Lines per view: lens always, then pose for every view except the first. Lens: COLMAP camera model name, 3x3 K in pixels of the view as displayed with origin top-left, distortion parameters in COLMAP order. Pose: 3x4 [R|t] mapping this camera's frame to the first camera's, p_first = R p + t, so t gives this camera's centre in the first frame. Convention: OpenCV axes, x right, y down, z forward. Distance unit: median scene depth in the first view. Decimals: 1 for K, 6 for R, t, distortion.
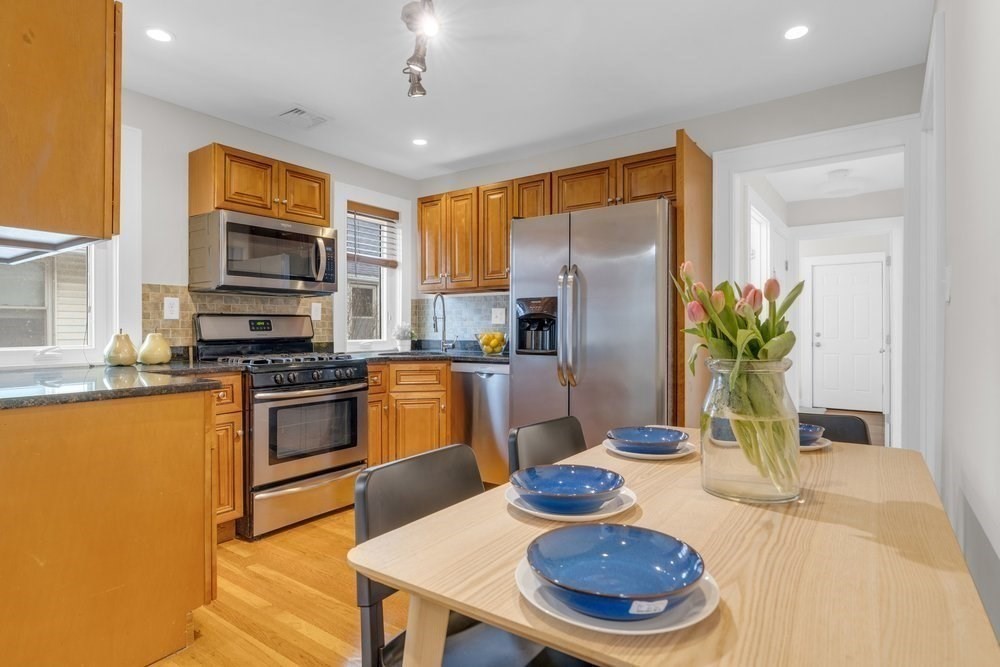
lens RADIAL K [[523.5, 0, 500.0], [0, 523.5, 333.5], [0, 0, 1]] dist [-0.000853, -0.000044]
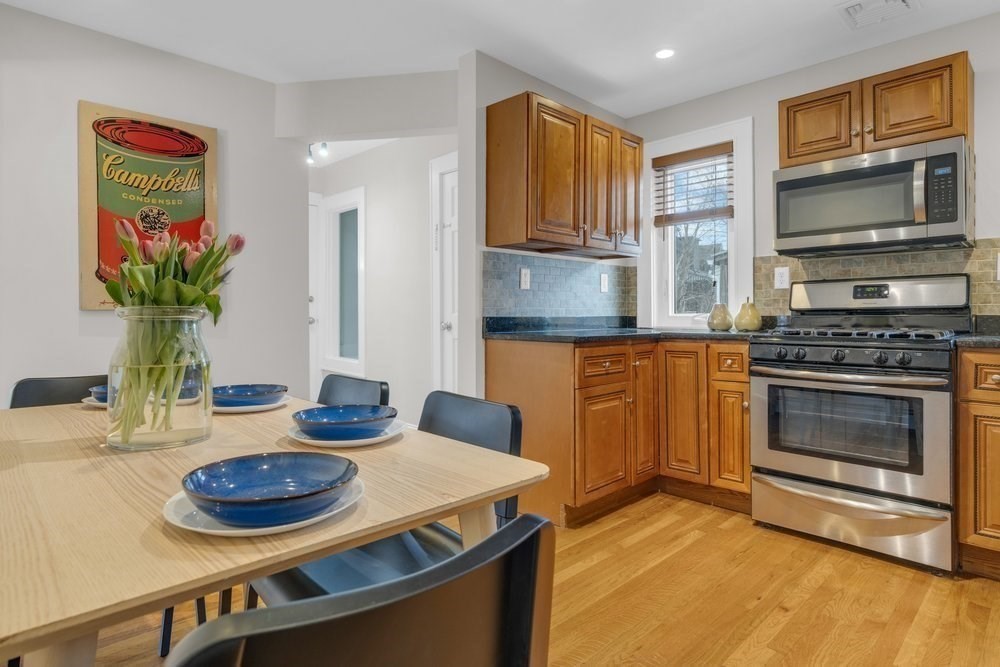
lens RADIAL K [[552.8, 0, 498.0], [0, 552.8, 305.4], [0, 0, 1]] dist [0.001116, 0.000038]
pose [[-0.182300, -0.009684, -0.983195, 0.548594], [0.000597, 0.999950, -0.009960, 0.015881], [0.983243, -0.002402, -0.182285, 0.690104]]
